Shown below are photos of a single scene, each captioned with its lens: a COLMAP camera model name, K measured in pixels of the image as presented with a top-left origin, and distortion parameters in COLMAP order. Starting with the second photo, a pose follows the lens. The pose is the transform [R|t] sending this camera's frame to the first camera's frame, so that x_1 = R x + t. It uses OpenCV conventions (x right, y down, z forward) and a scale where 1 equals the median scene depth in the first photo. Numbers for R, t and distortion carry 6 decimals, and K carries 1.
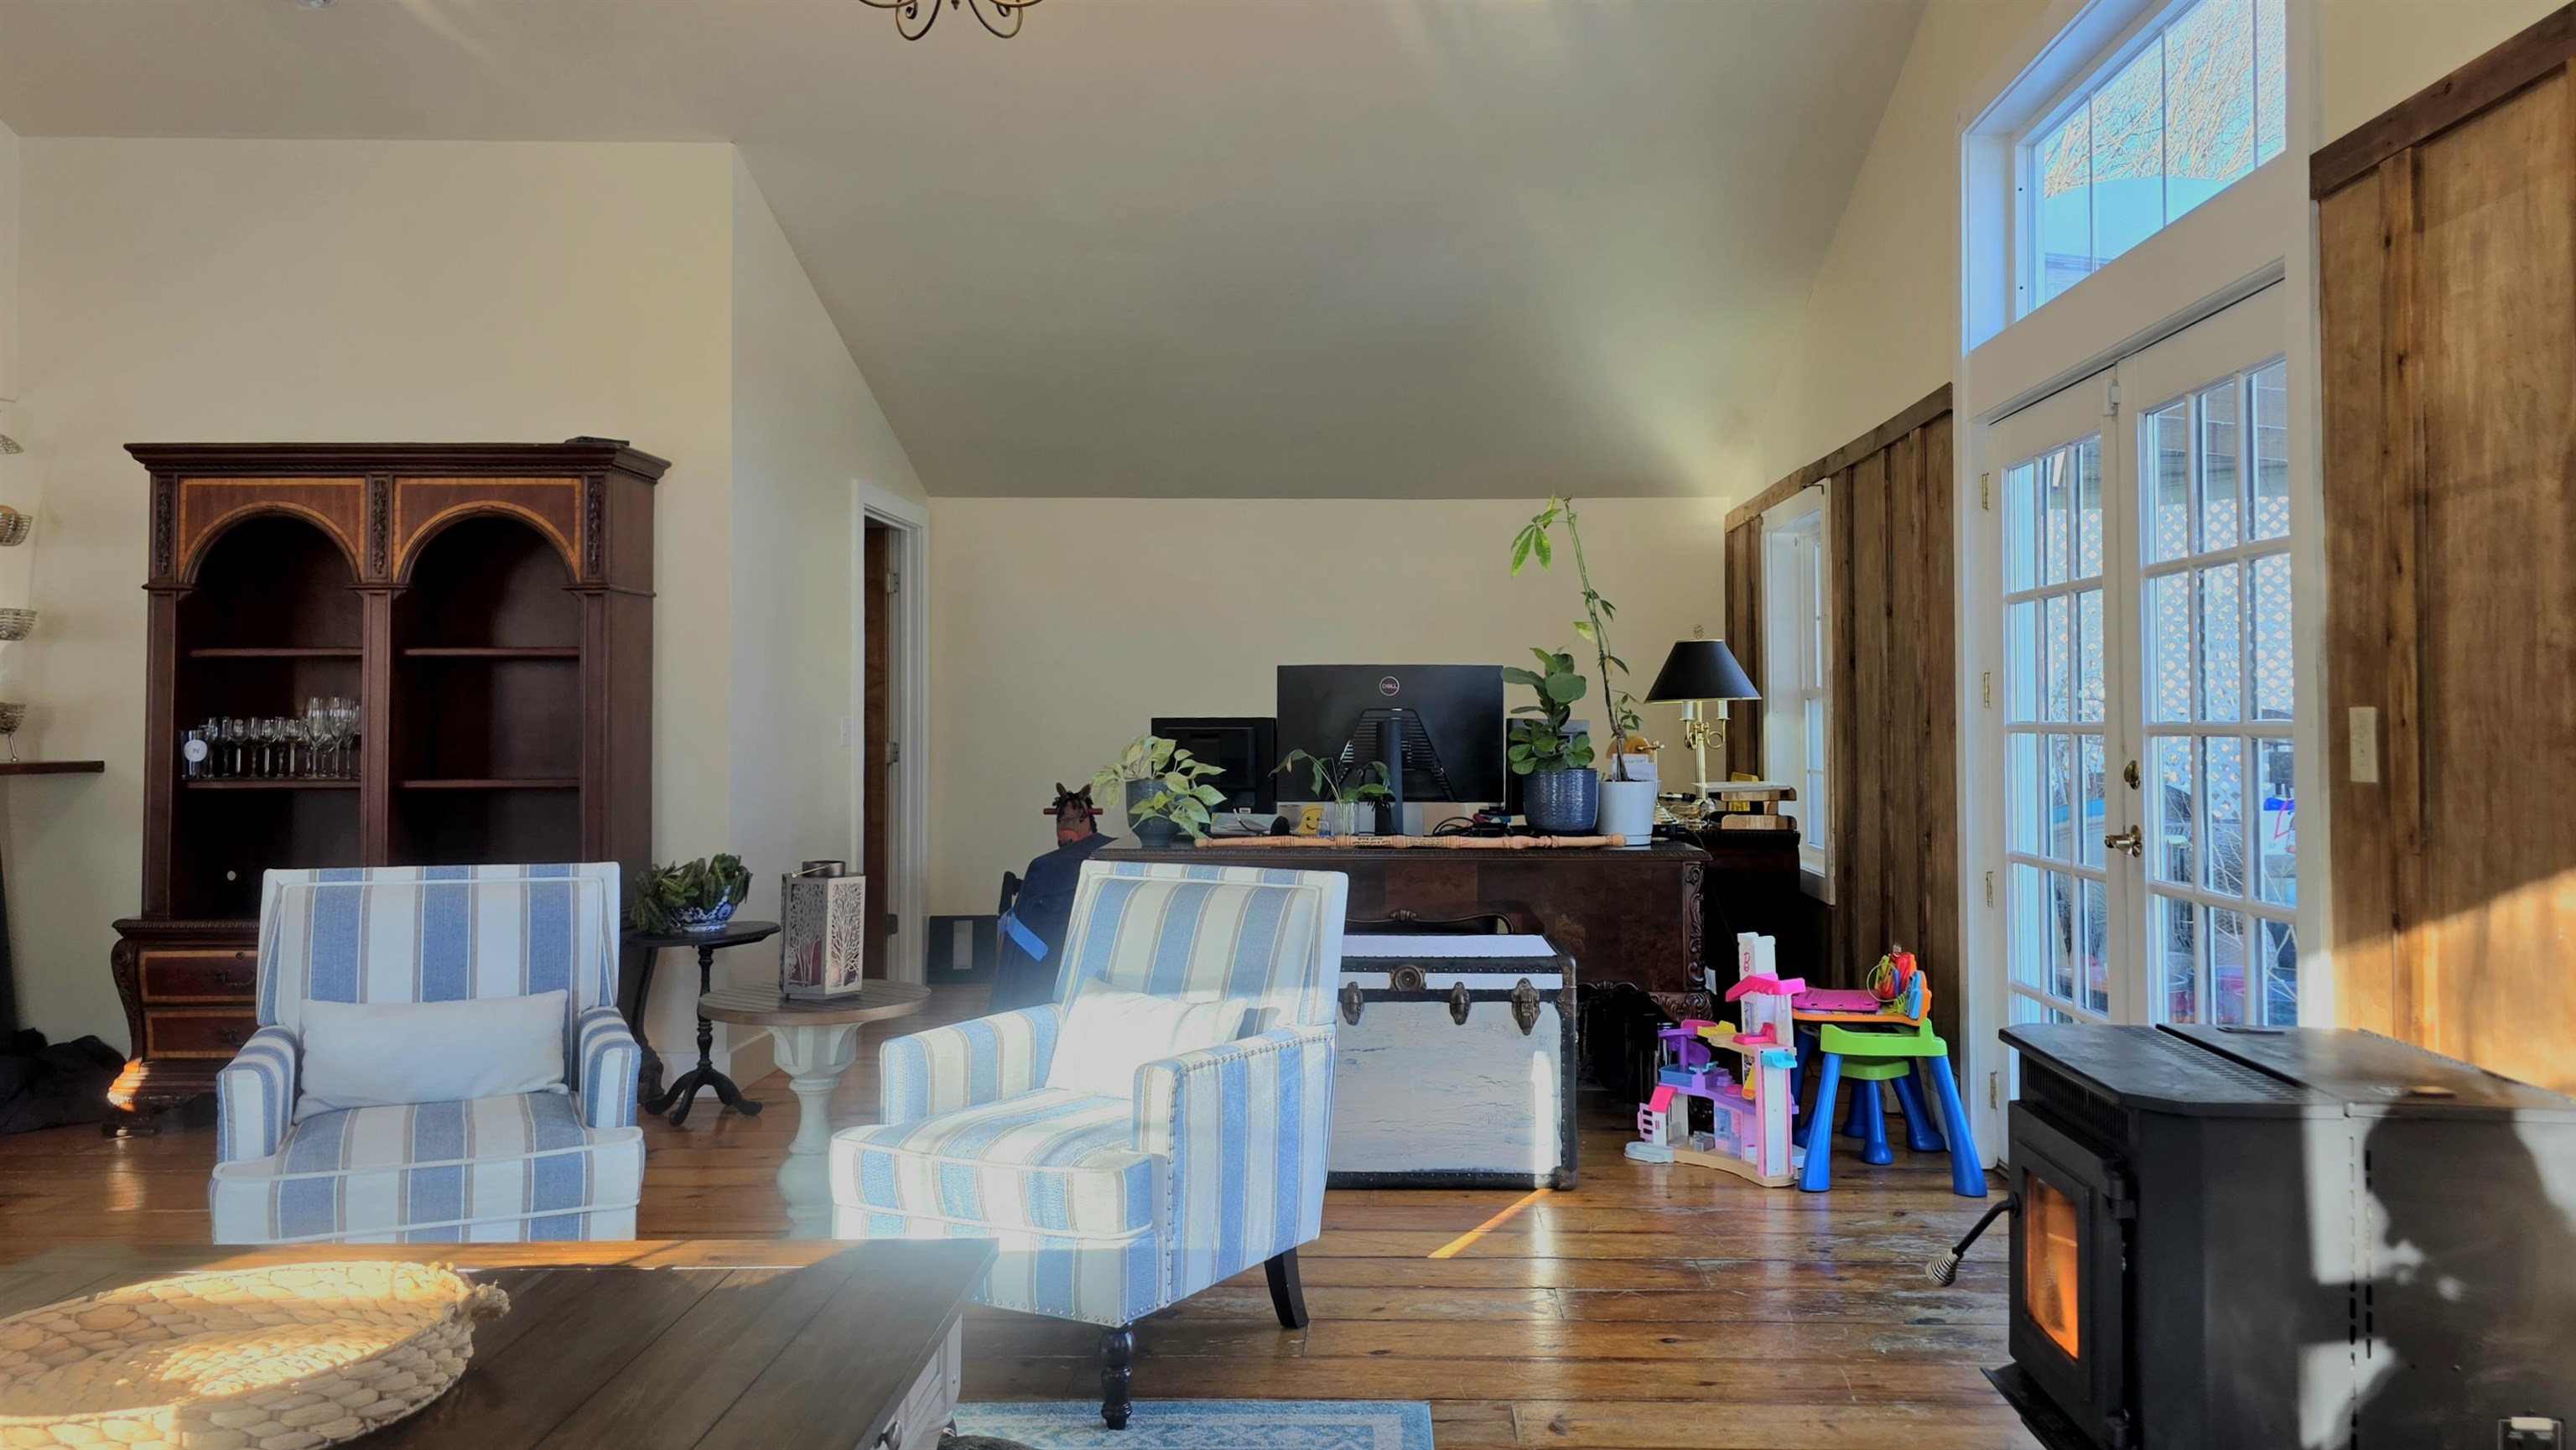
lens RADIAL K [[1813.5, 0, 1409.2], [0, 1813.5, 723.9], [0, 0, 1]] dist [0.052175, -0.032039]
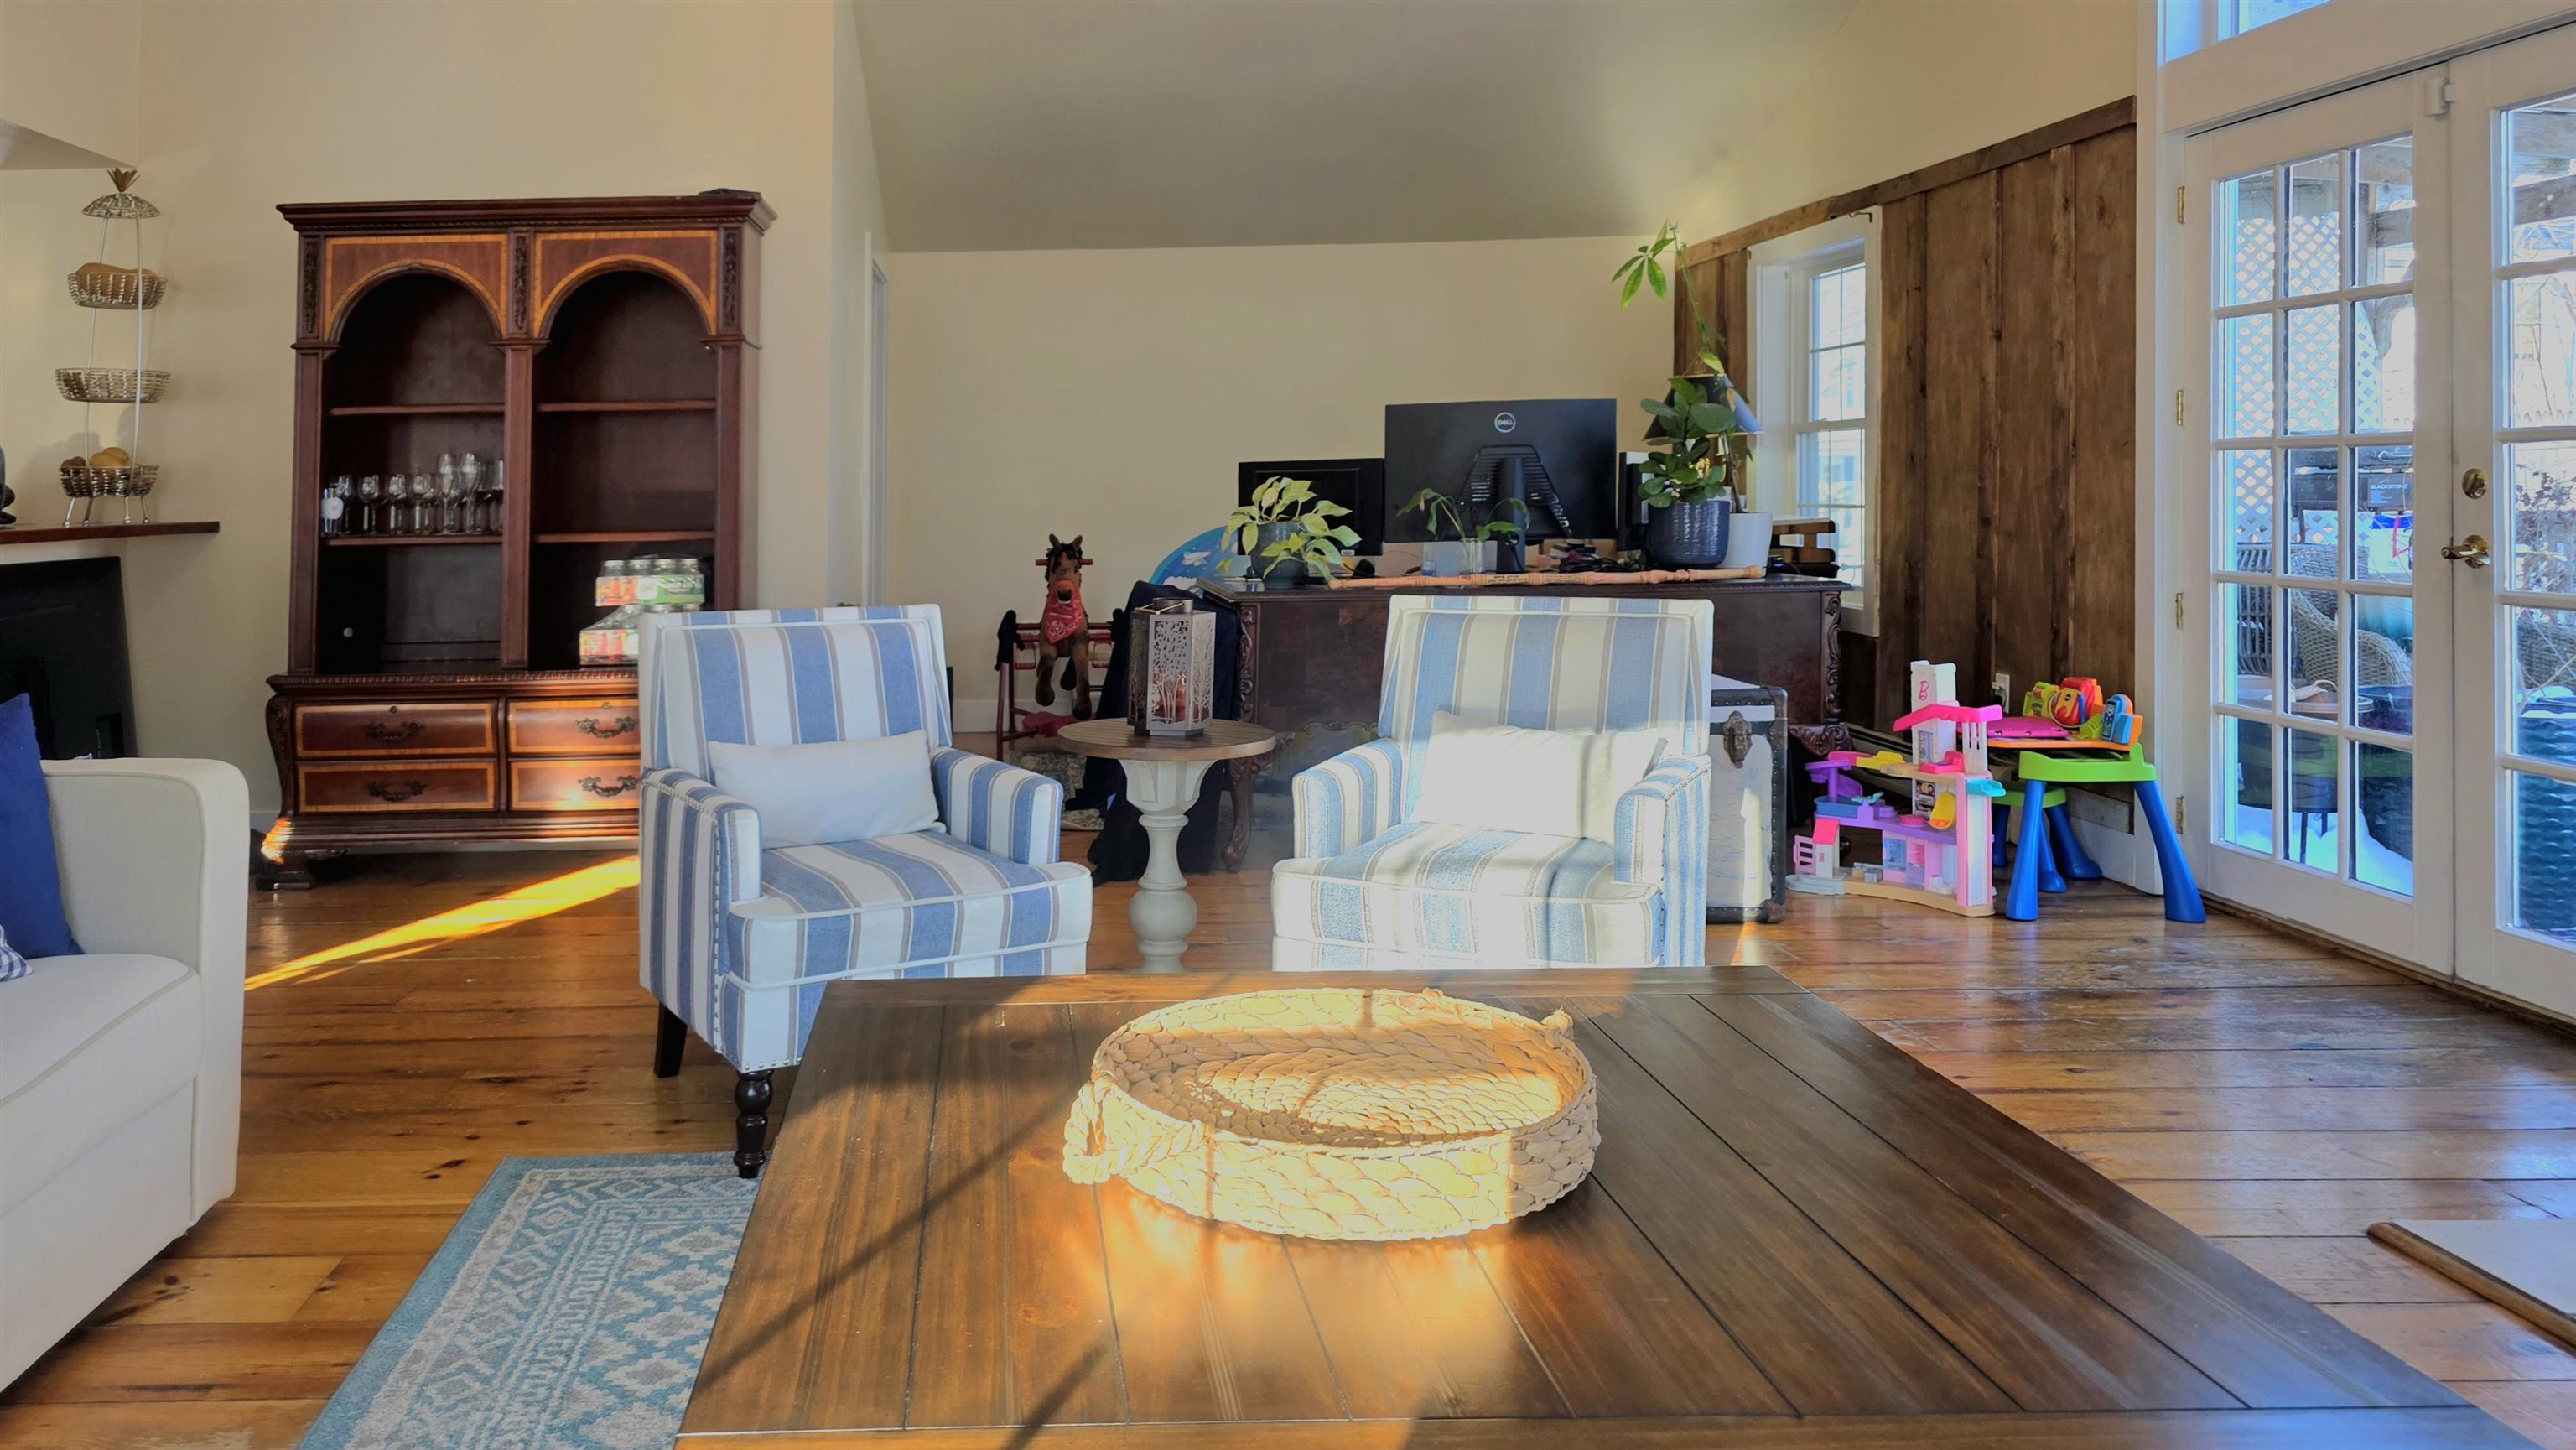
lens RADIAL K [[1781.9, 0, 1109.1], [0, 1781.9, 524.0], [0, 0, 1]] dist [0.038236, -0.002824]
pose [[0.999780, -0.018695, -0.009555, -0.231490], [0.018925, 0.999520, 0.024522, 0.007026], [0.009092, -0.024697, 0.999654, 0.020193]]
